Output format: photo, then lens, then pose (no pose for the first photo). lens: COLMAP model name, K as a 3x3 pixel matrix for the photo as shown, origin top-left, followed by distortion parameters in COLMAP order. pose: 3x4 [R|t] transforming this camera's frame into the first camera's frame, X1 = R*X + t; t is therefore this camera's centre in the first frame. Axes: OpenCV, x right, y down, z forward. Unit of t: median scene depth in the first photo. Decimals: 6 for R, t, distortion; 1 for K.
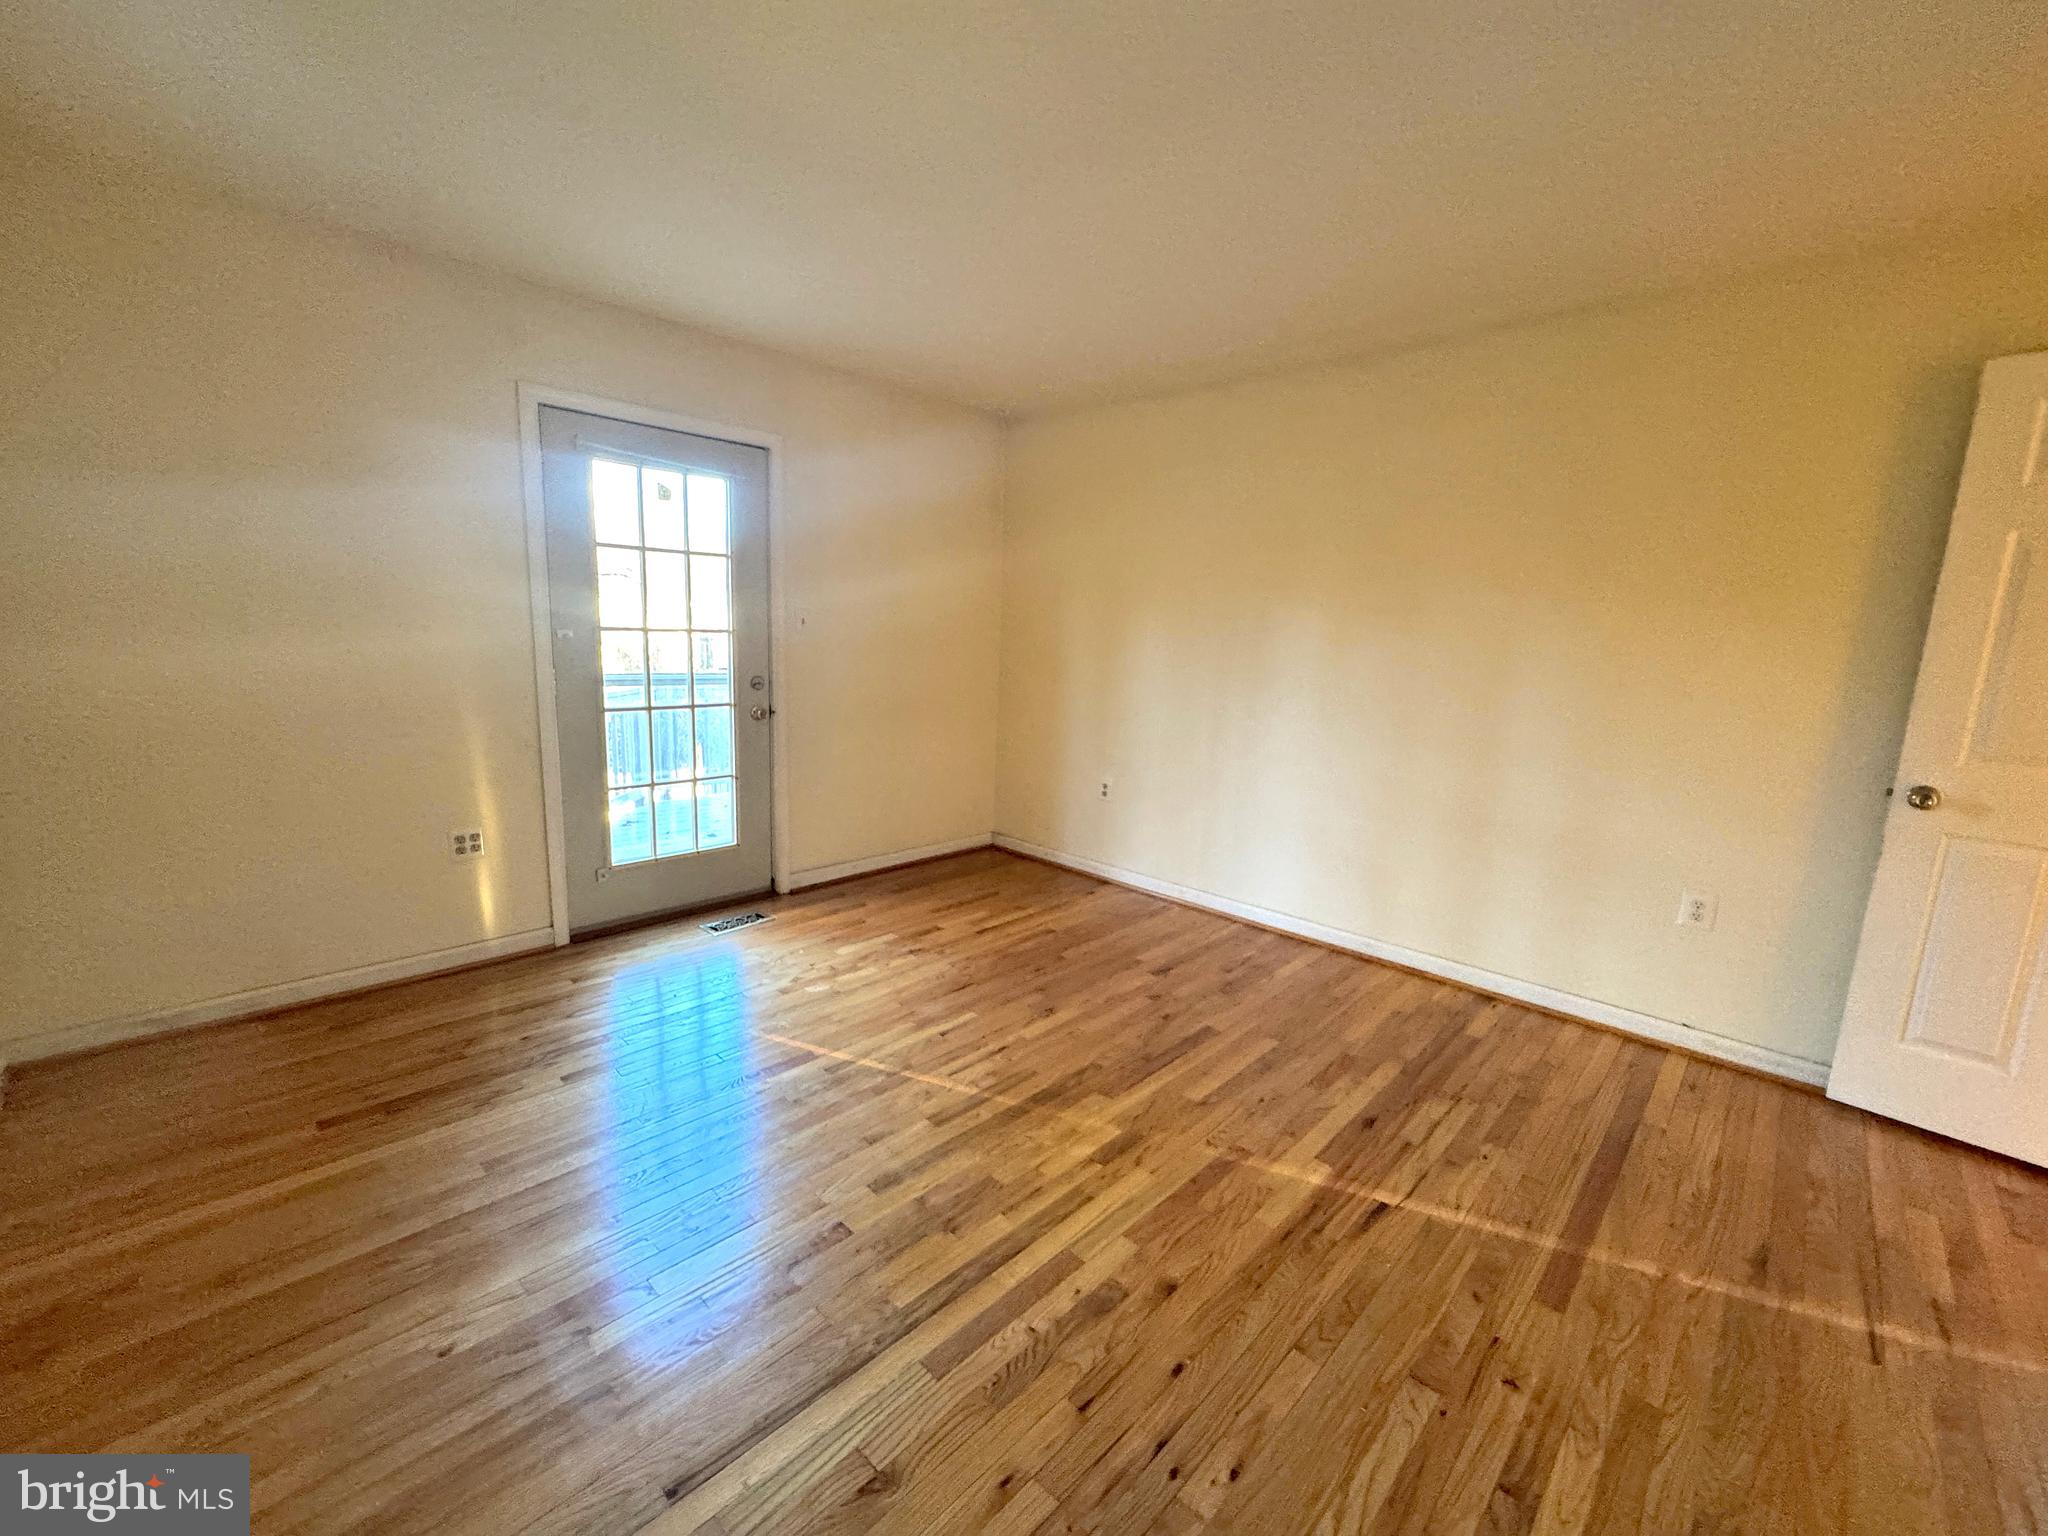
lens RADIAL K [[818.7, 0, 1026.2], [0, 818.7, 768.0], [0, 0, 1]] dist [-0.003357, -0.000245]
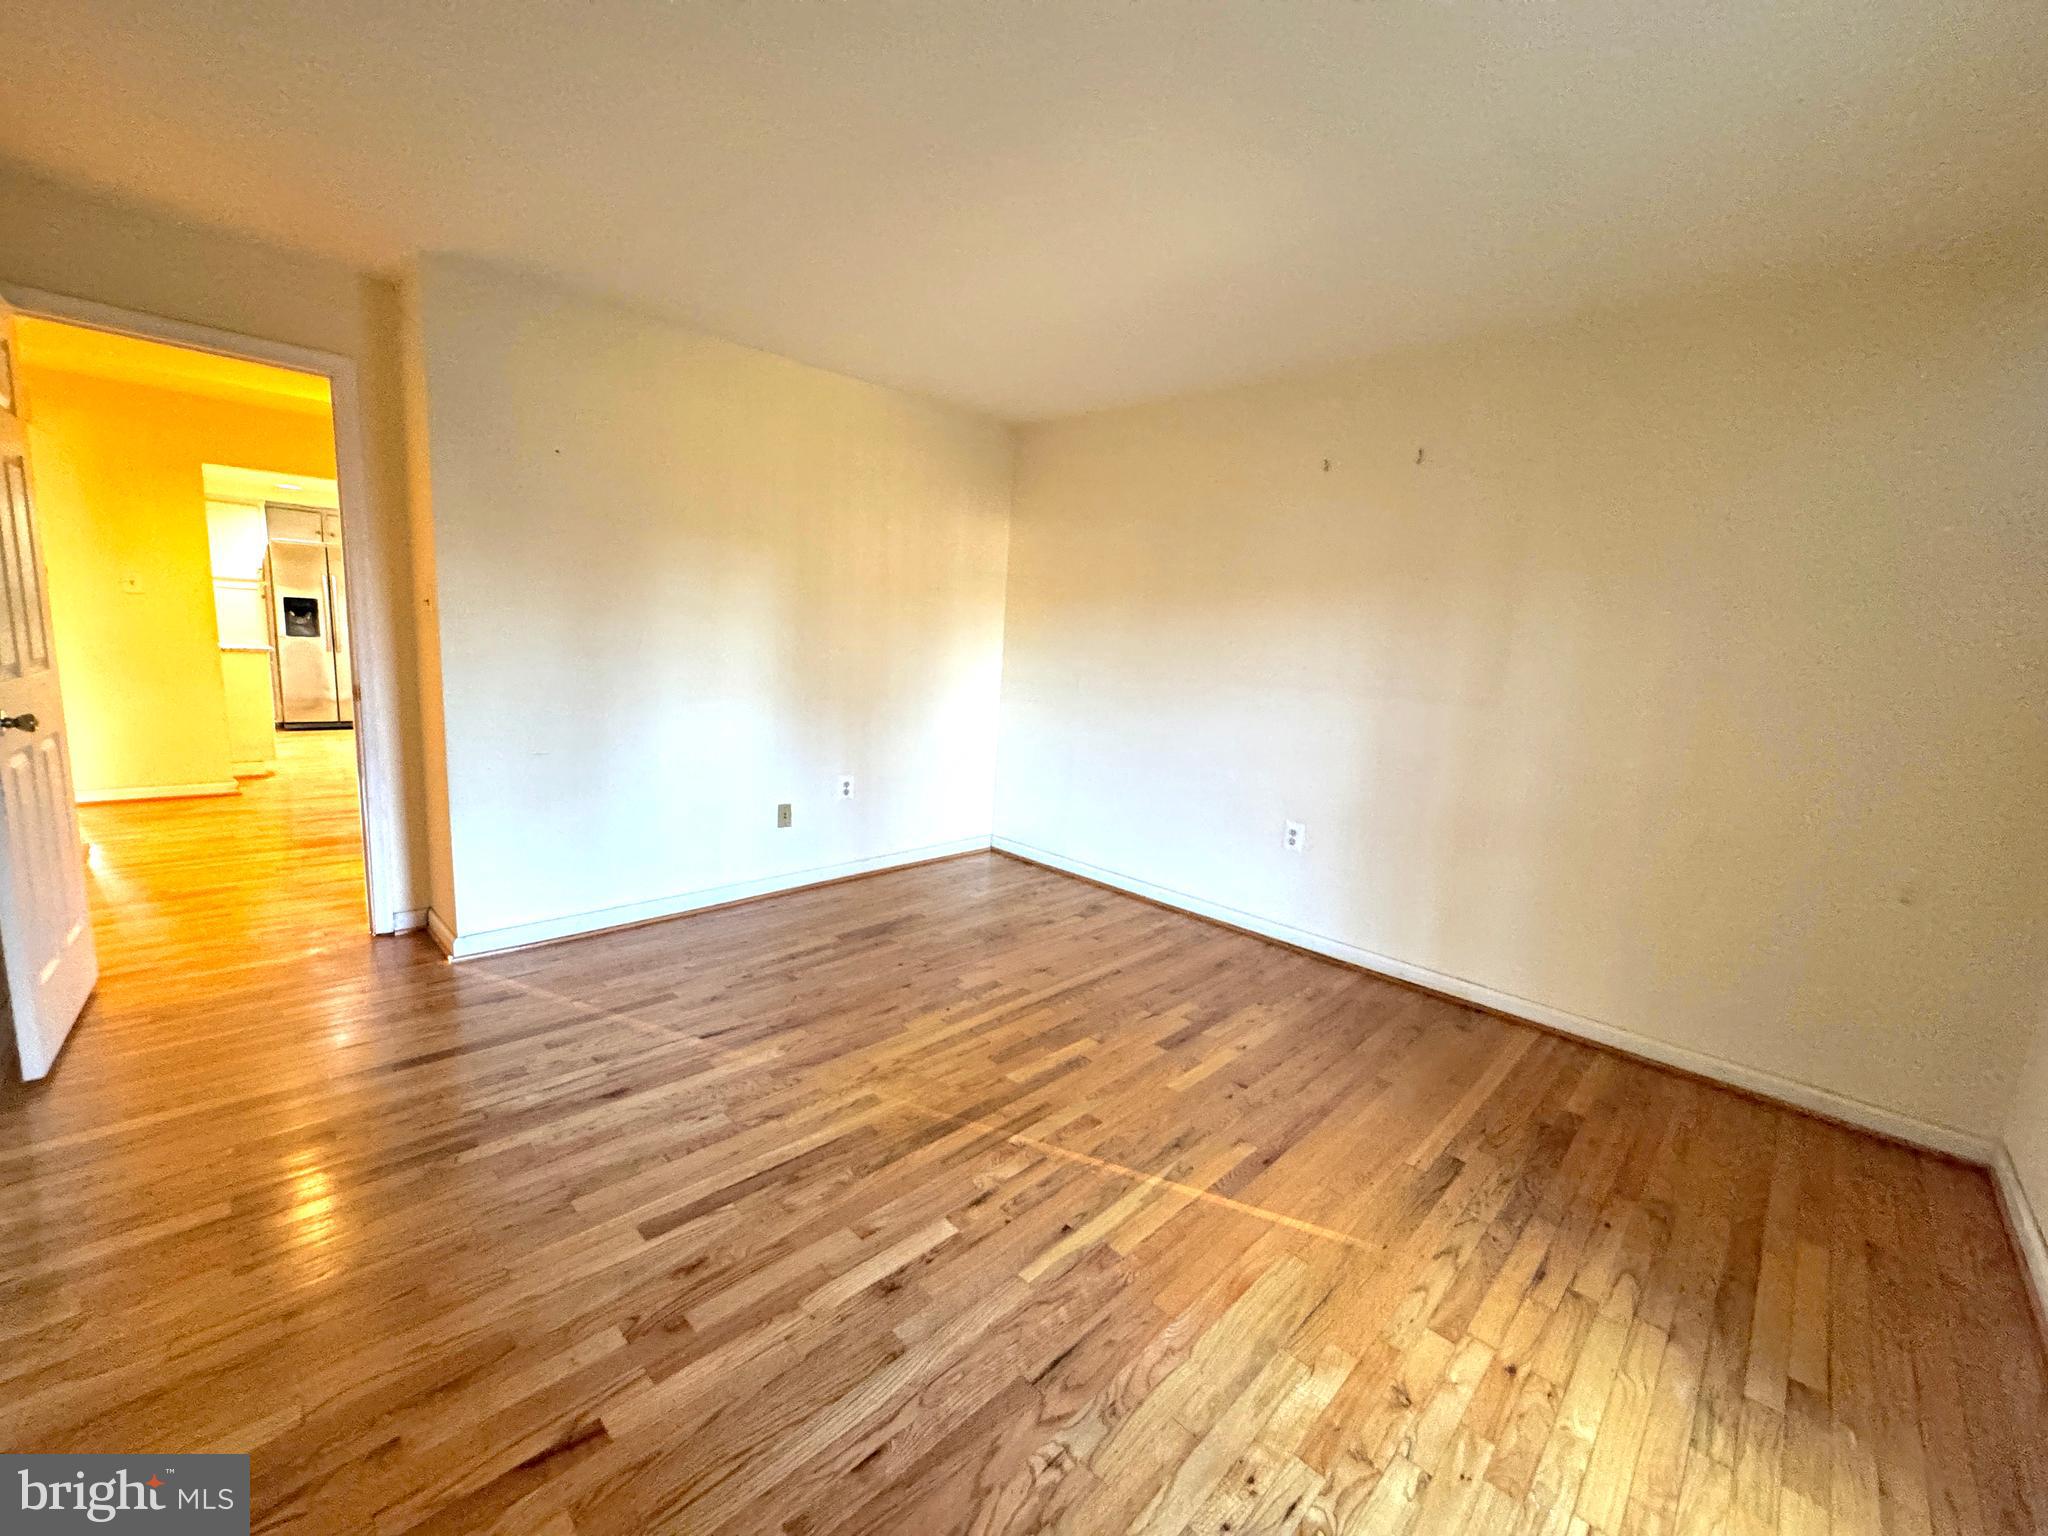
lens RADIAL K [[818.7, 0, 1019.6], [0, 818.7, 772.0], [0, 0, 1]] dist [-0.003357, -0.000245]
pose [[-0.995505, -0.094712, 0.000074, -0.022016], [-0.089616, 0.942187, 0.322883, -0.212928], [-0.030651, 0.321425, -0.946439, 1.285579]]
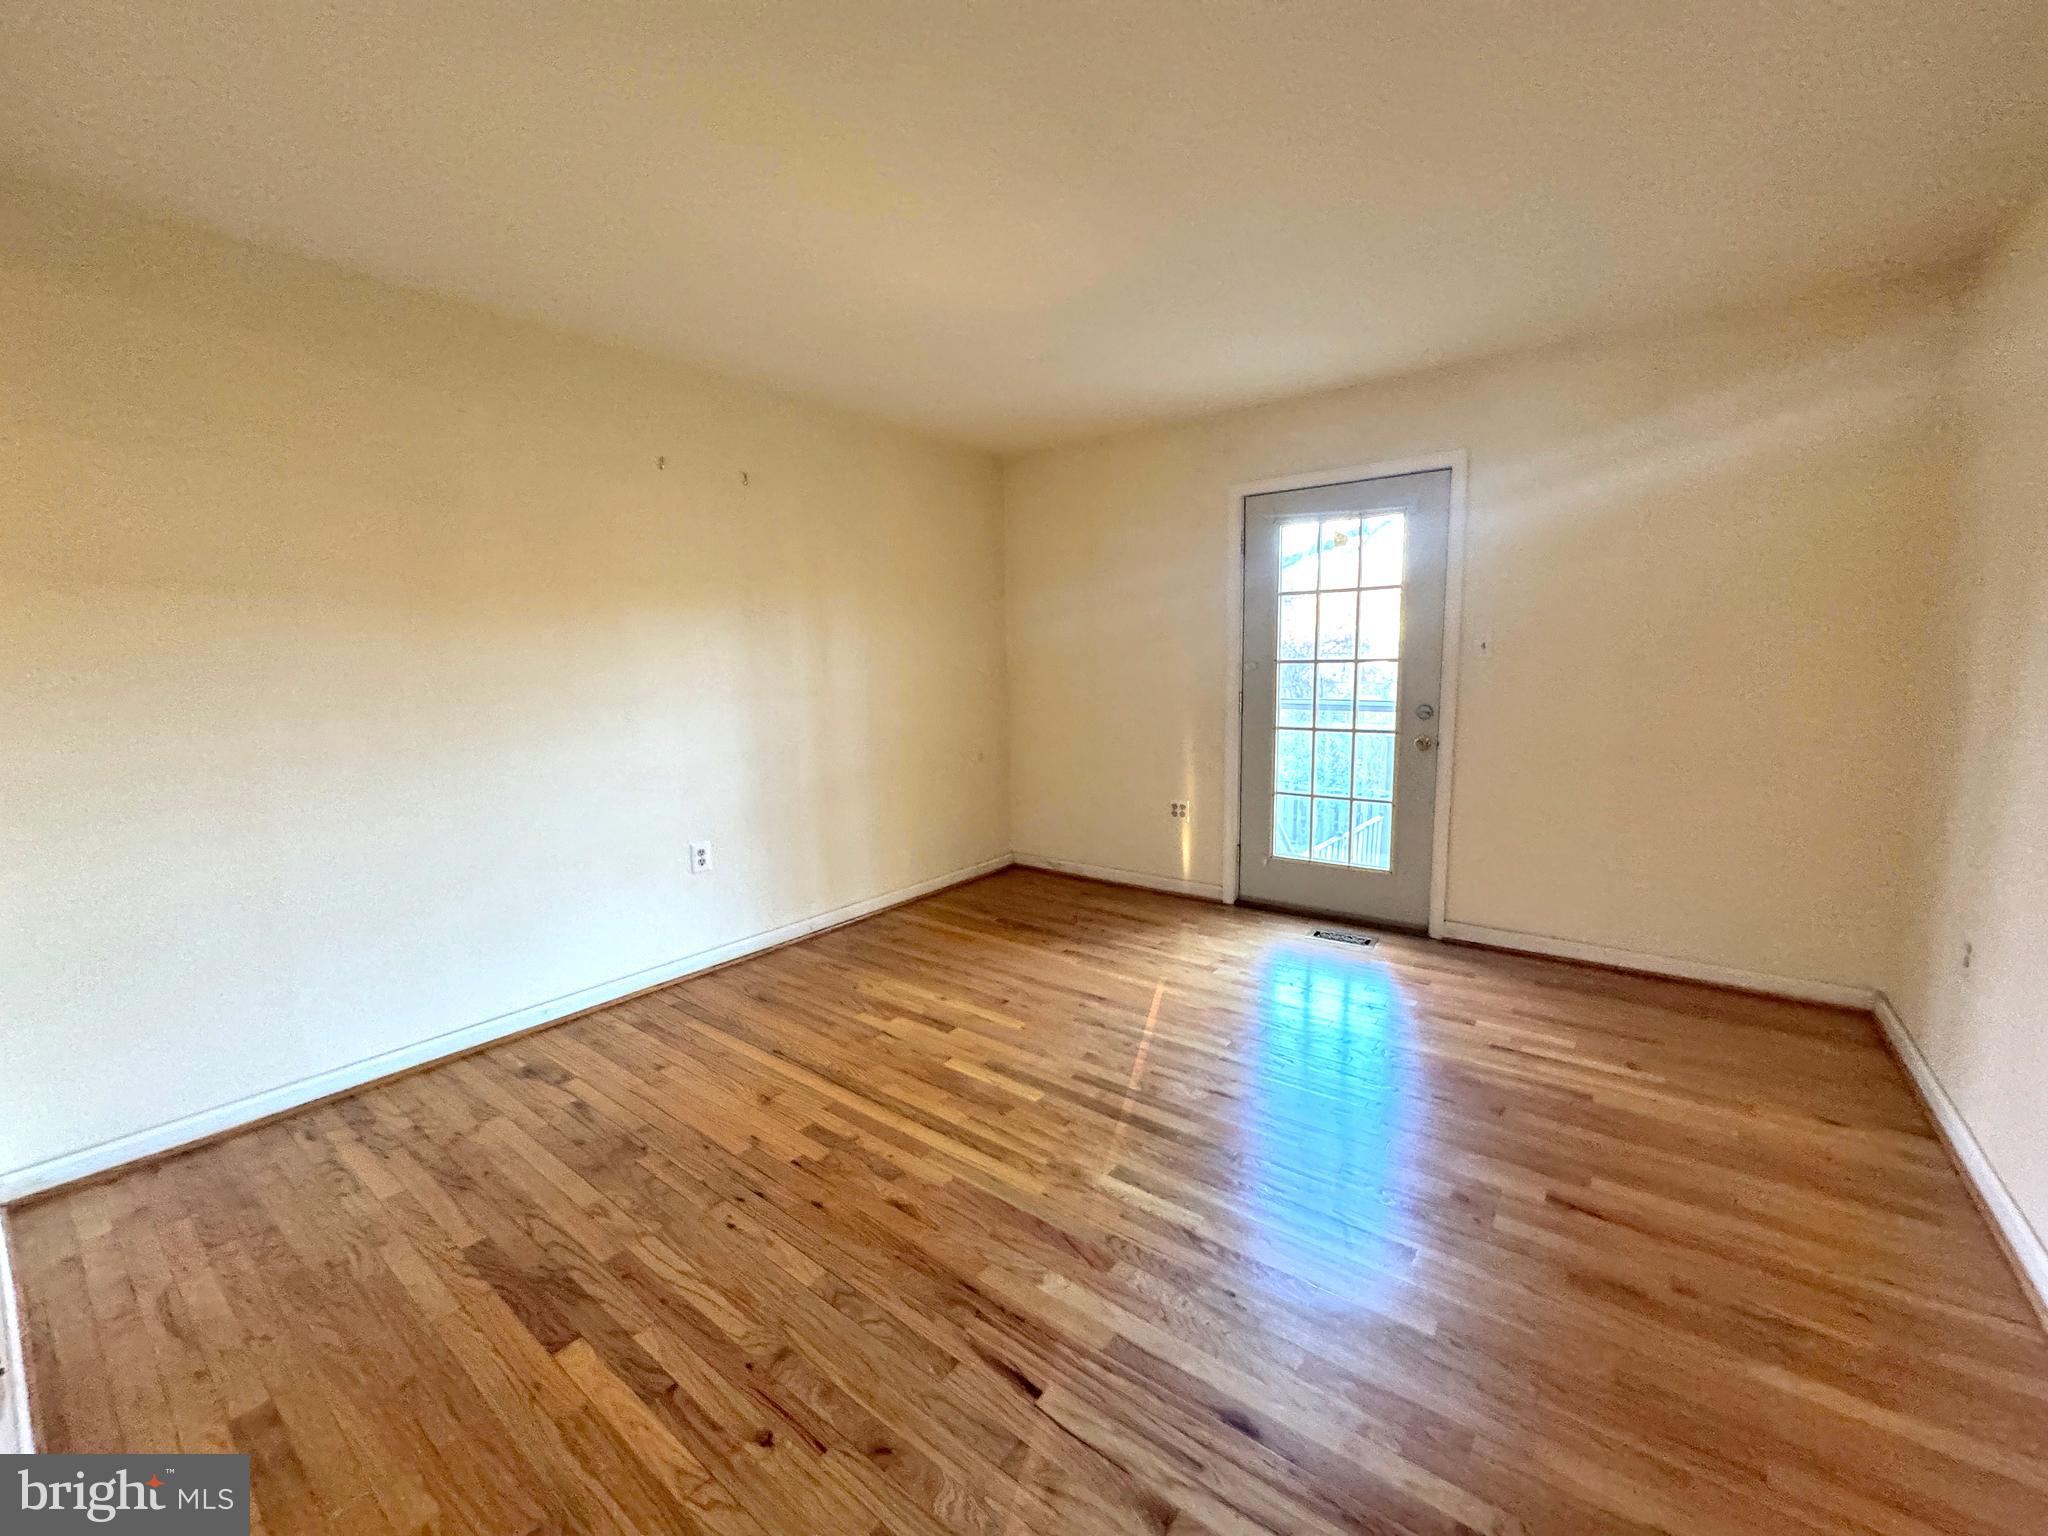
lens RADIAL K [[818.7, 0, 1025.3], [0, 818.7, 769.1], [0, 0, 1]] dist [-0.003357, -0.000245]
pose [[0.115902, 0.100106, -0.988203, 0.688933], [-0.141850, 0.986378, 0.083284, -0.060325], [0.983080, 0.130524, 0.128523, 0.497513]]
